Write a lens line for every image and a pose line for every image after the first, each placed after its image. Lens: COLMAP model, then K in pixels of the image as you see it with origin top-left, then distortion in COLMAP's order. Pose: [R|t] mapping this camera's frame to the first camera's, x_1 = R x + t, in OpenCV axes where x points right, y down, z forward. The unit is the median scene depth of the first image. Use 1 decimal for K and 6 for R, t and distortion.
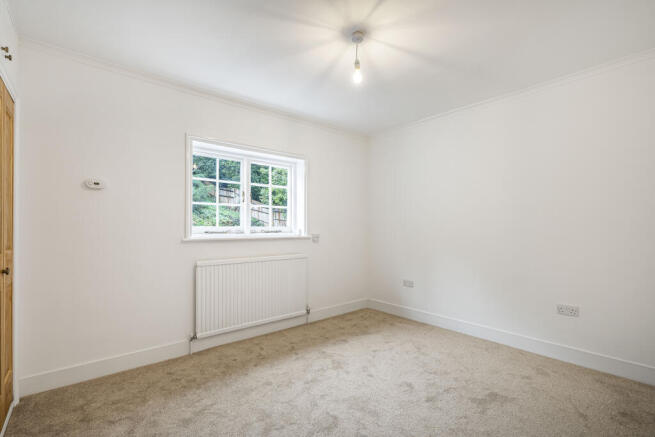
lens RADIAL K [[302.7, 0, 325.5], [0, 302.7, 222.7], [0, 0, 1]] dist [0.003115, -0.000520]
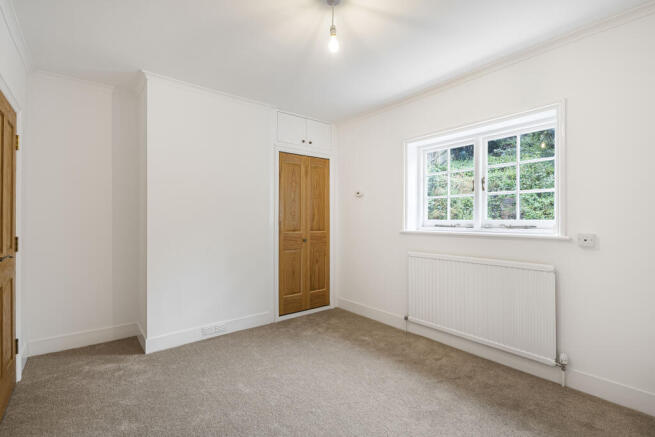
lens RADIAL K [[302.7, 0, 325.3], [0, 302.7, 217.8], [0, 0, 1]] dist [0.003115, -0.000520]
pose [[-0.028260, -0.000512, -0.999600, 0.633657], [0.017193, 0.999852, -0.000998, 0.001128], [0.999453, -0.017214, -0.028247, 0.662148]]
